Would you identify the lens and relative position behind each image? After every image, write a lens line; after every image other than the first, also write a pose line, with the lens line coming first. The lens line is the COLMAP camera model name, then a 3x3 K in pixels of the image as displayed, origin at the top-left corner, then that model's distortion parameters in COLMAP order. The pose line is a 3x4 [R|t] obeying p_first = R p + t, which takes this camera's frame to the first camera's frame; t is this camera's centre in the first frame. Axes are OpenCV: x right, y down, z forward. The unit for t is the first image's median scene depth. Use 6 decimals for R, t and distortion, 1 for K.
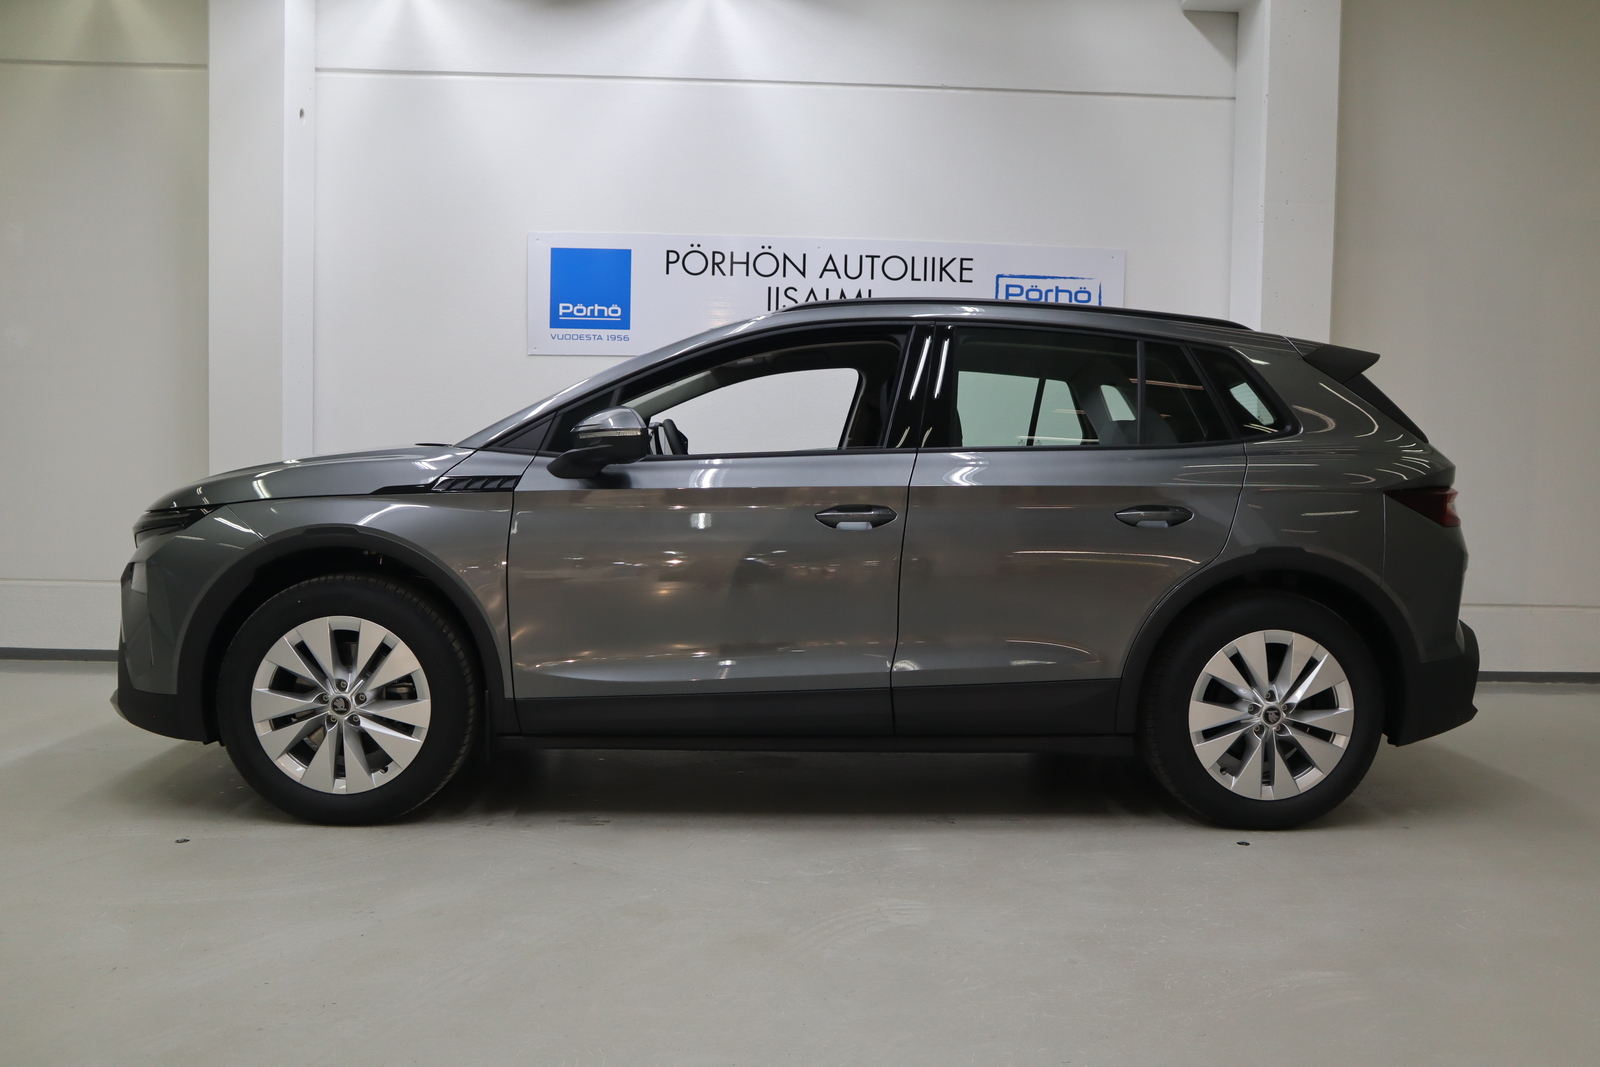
lens RADIAL K [[1306.3, 0, 800.0], [0, 1306.3, 533.5], [0, 0, 1]] dist [-0.046982, 0.006102]
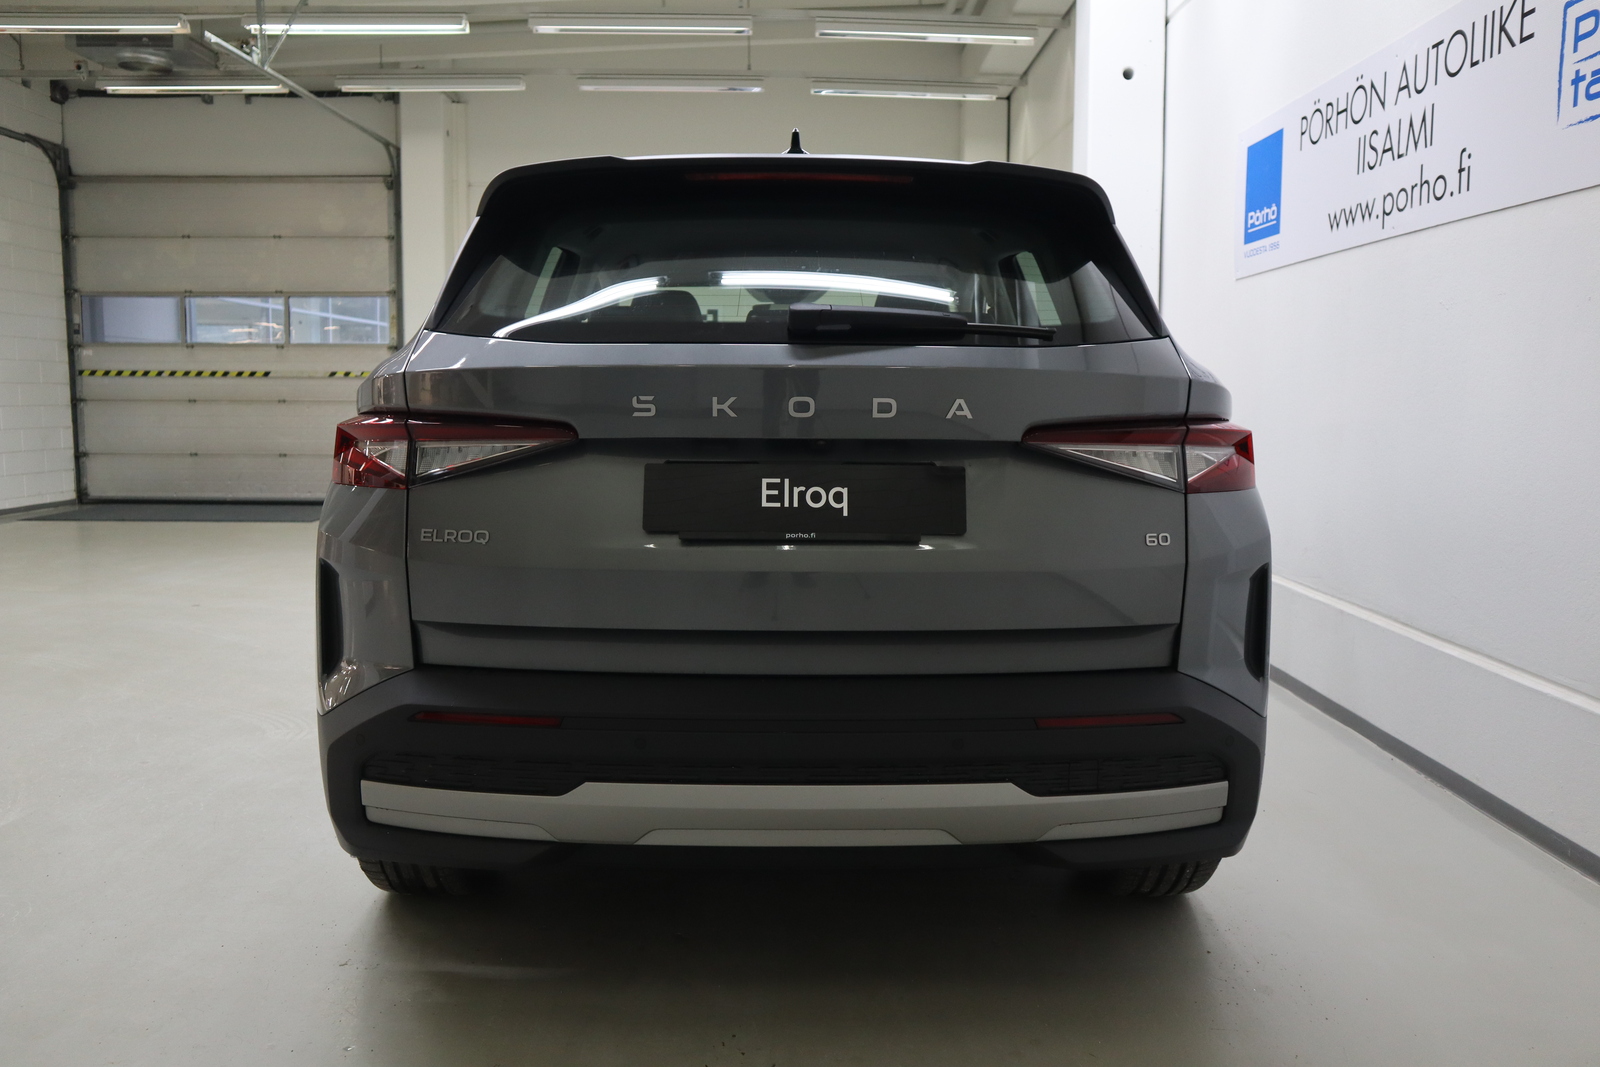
lens RADIAL K [[1271.6, 0, 800.0], [0, 1271.6, 533.5], [0, 0, 1]] dist [-0.083374, 0.066515]
pose [[-0.036913, 0.088776, -0.995367, 0.637896], [-0.063157, 0.993848, 0.090982, -0.028547], [0.997321, 0.066223, -0.031079, 0.749666]]
